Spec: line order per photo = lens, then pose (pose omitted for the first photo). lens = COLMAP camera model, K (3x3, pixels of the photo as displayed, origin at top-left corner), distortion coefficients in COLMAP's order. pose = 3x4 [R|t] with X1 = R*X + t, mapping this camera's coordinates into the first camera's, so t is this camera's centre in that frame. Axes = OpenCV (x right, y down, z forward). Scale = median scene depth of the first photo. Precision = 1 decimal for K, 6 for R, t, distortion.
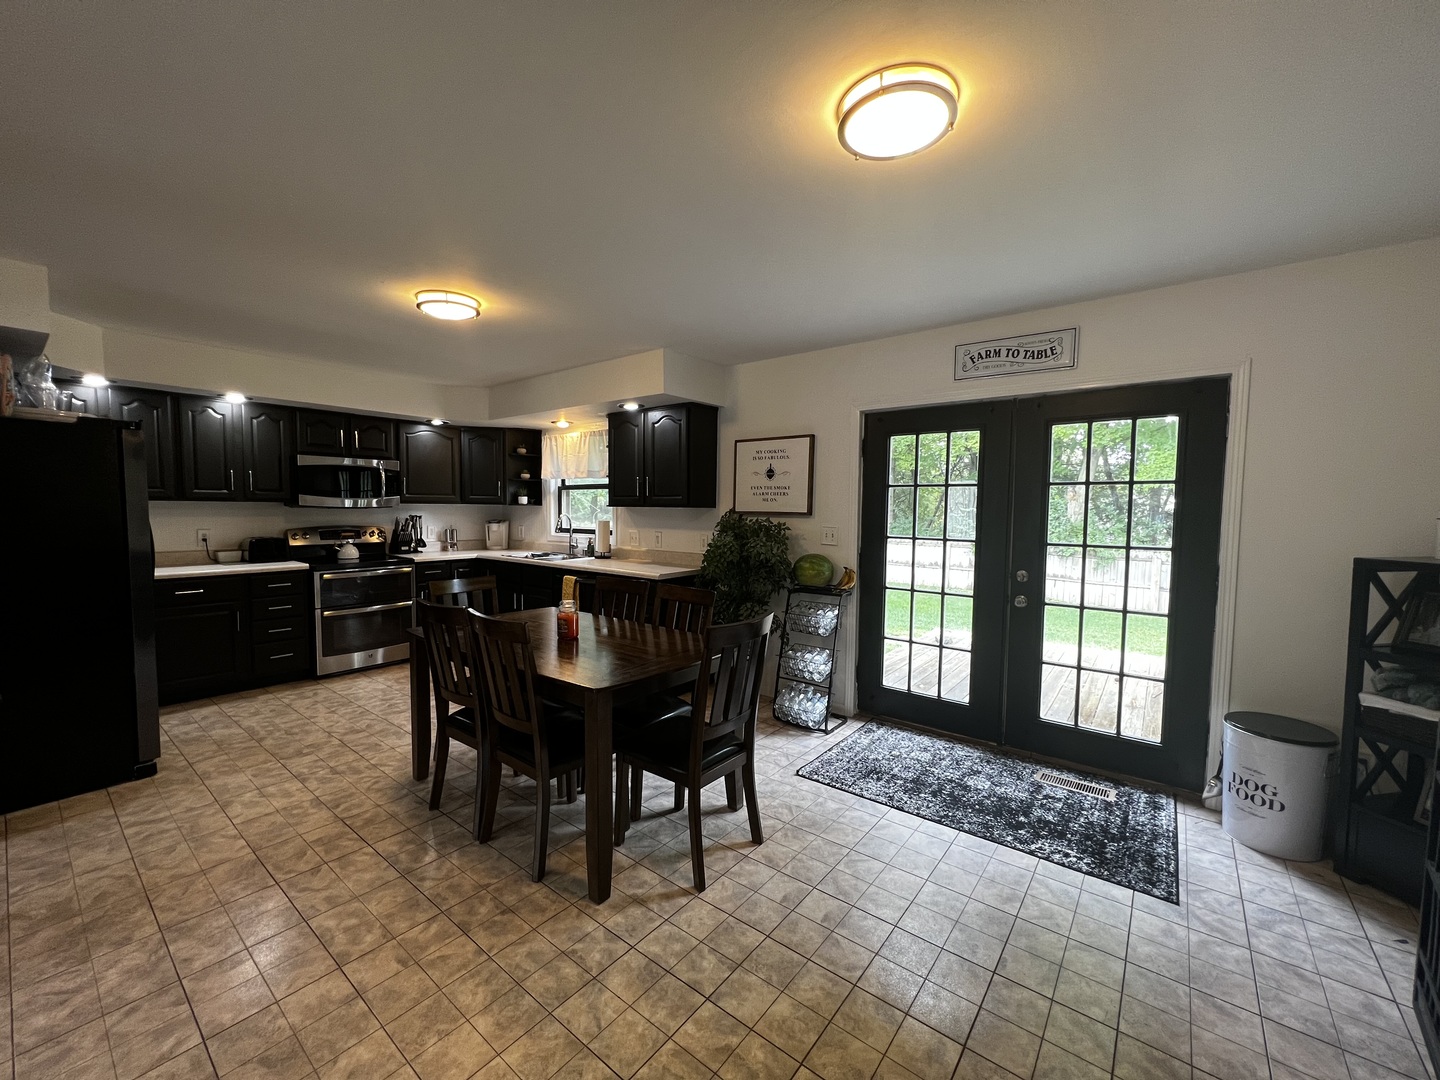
lens RADIAL K [[576.8, 0, 721.1], [0, 576.8, 541.9], [0, 0, 1]] dist [-0.000544, 0.000357]
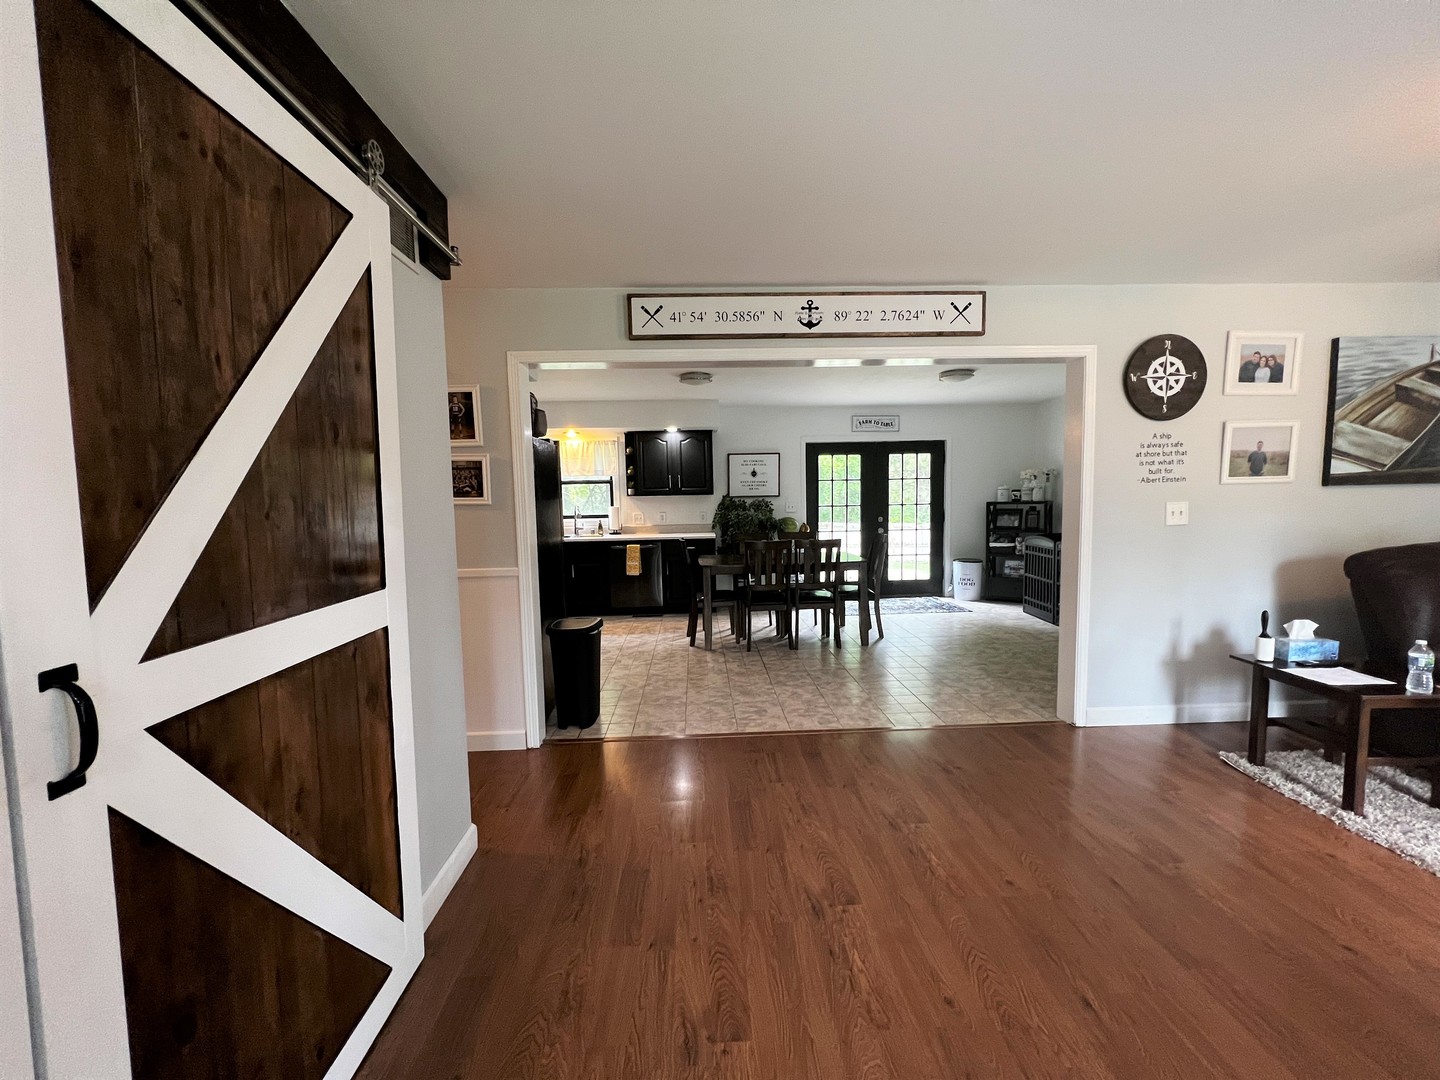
lens RADIAL K [[576.8, 0, 720.5], [0, 576.8, 538.7], [0, 0, 1]] dist [-0.000544, 0.000357]
pose [[0.755237, -0.075171, 0.651127, -1.432398], [0.069090, 0.996998, 0.034963, 0.011673], [-0.651800, 0.018581, 0.758163, -0.321091]]
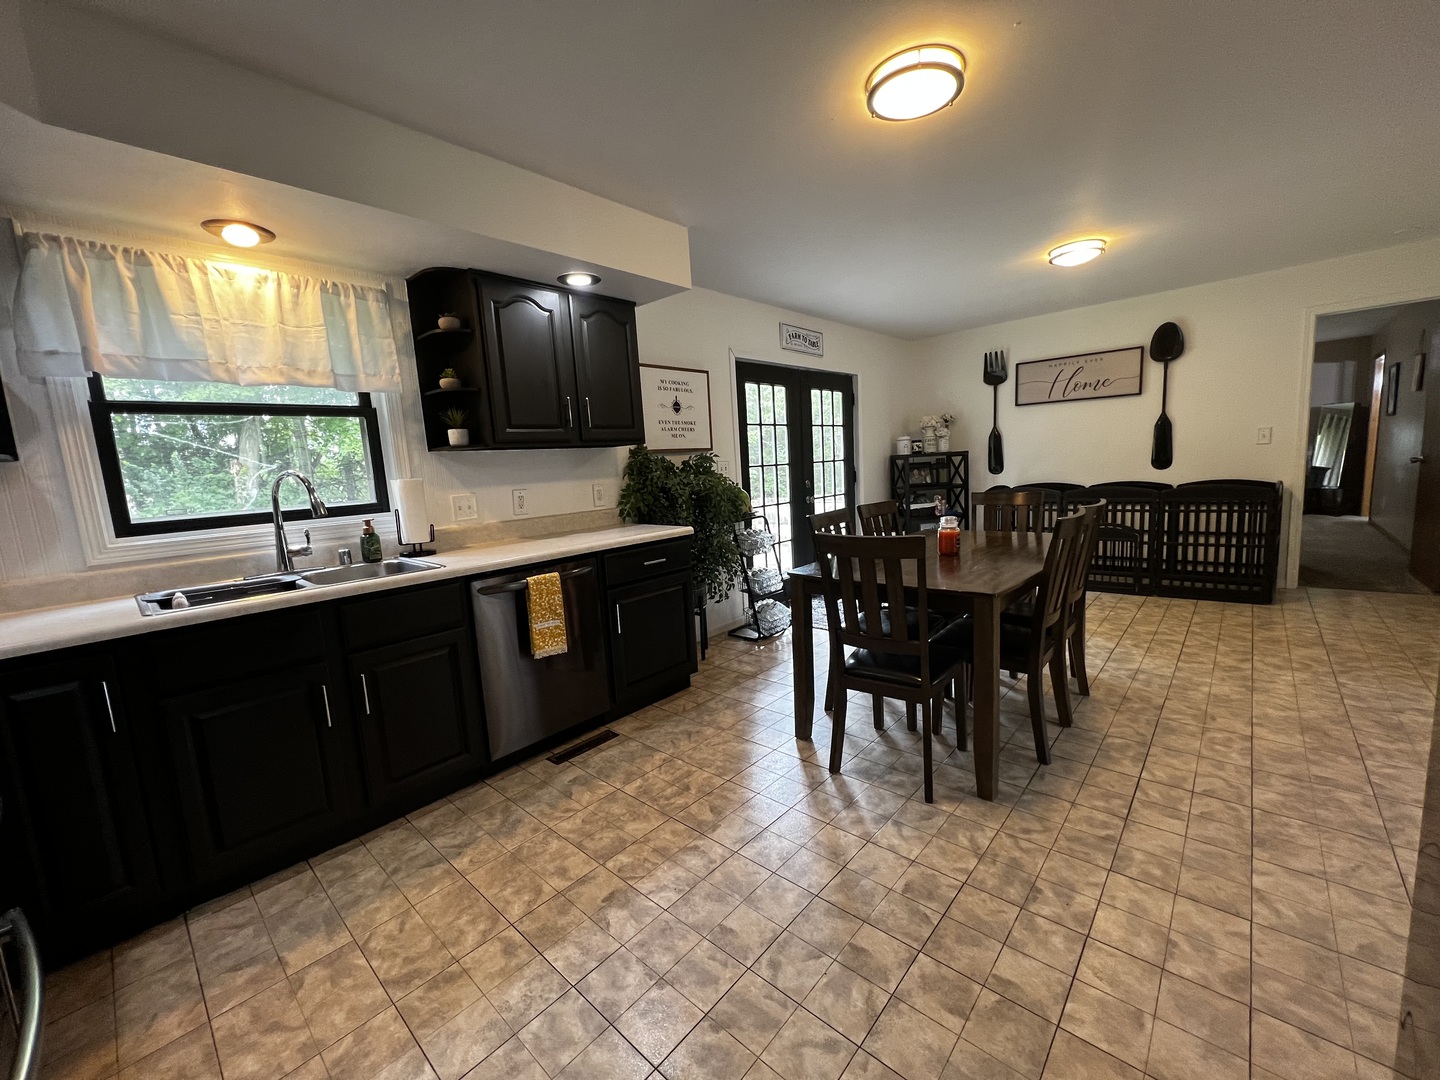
lens RADIAL K [[576.8, 0, 720.8], [0, 576.8, 543.1], [0, 0, 1]] dist [-0.000544, 0.000357]
pose [[0.064868, -0.151532, 0.986321, -1.065351], [0.120295, 0.982383, 0.143016, -0.035030], [-0.990617, 0.109372, 0.081954, 1.097299]]
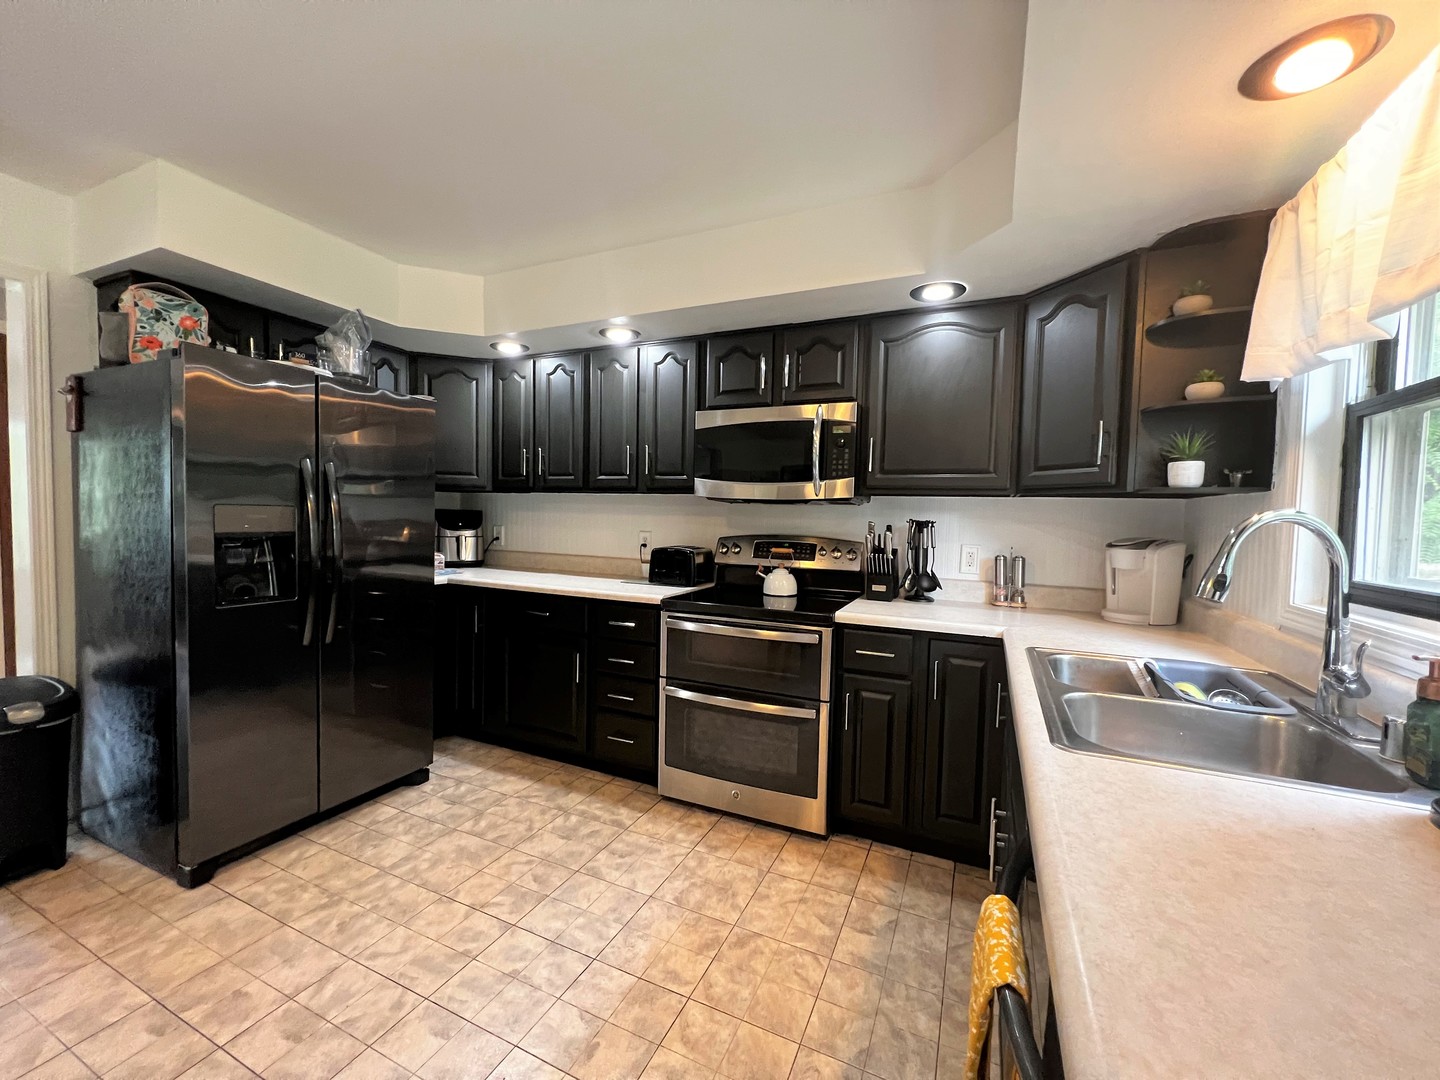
lens RADIAL K [[576.8, 0, 719.9], [0, 576.8, 542.7], [0, 0, 1]] dist [-0.000544, 0.000357]
pose [[0.238103, 0.041112, -0.970369, -0.197504], [-0.080495, 0.996502, 0.022468, -0.043527], [0.967899, 0.072761, 0.240579, 1.236435]]
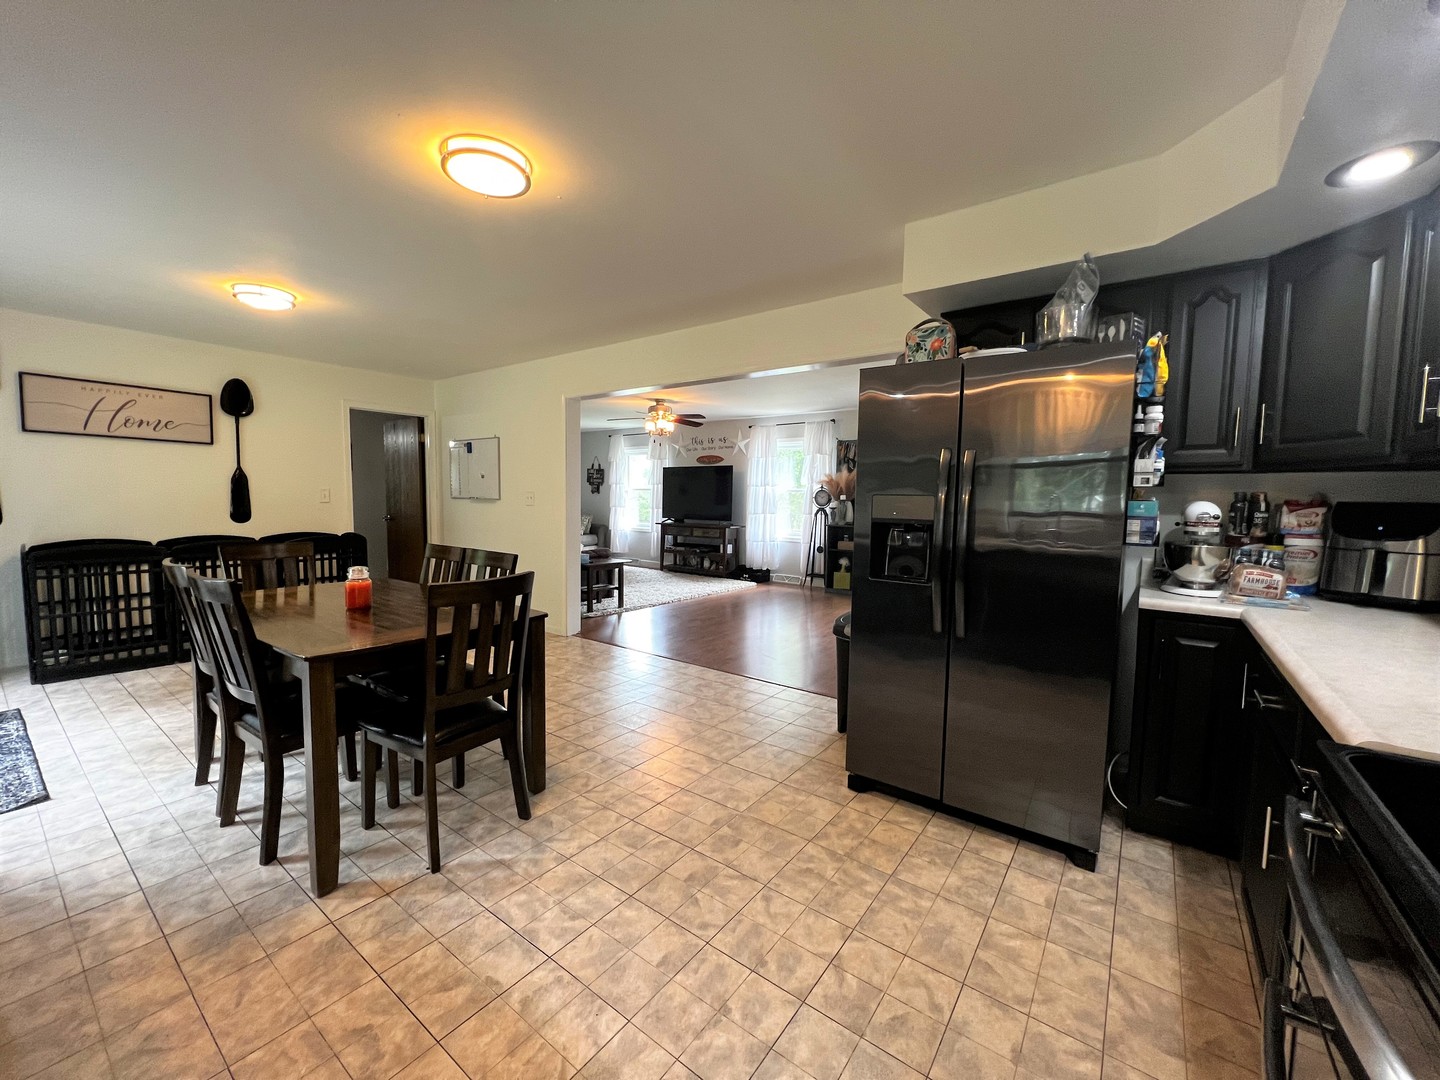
lens RADIAL K [[576.8, 0, 721.0], [0, 576.8, 543.1], [0, 0, 1]] dist [-0.000544, 0.000357]
pose [[-0.999163, -0.023692, -0.033342, -0.669421], [-0.028152, 0.989701, 0.140355, -0.063690], [0.029673, 0.141176, -0.989540, 1.589329]]
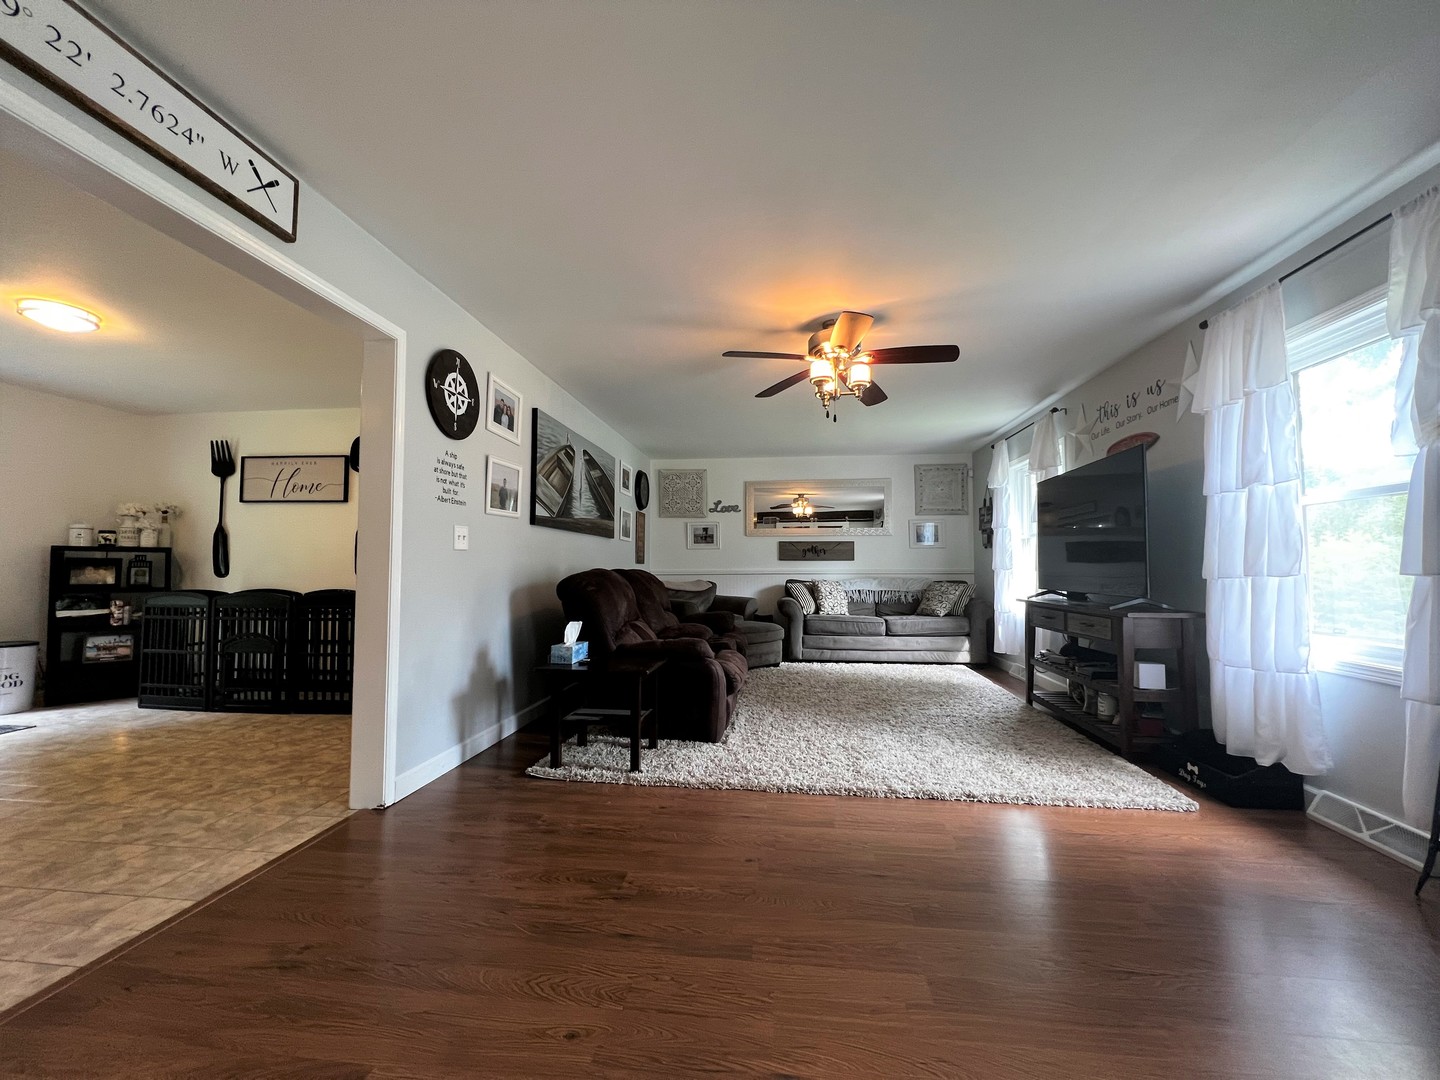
lens RADIAL K [[576.8, 0, 720.7], [0, 576.8, 541.4], [0, 0, 1]] dist [-0.000544, 0.000357]
pose [[-0.530831, 0.029624, 0.846960, -1.228456], [0.045381, 0.998949, -0.006498, 0.088181], [-0.846262, 0.034987, -0.531618, 0.058101]]
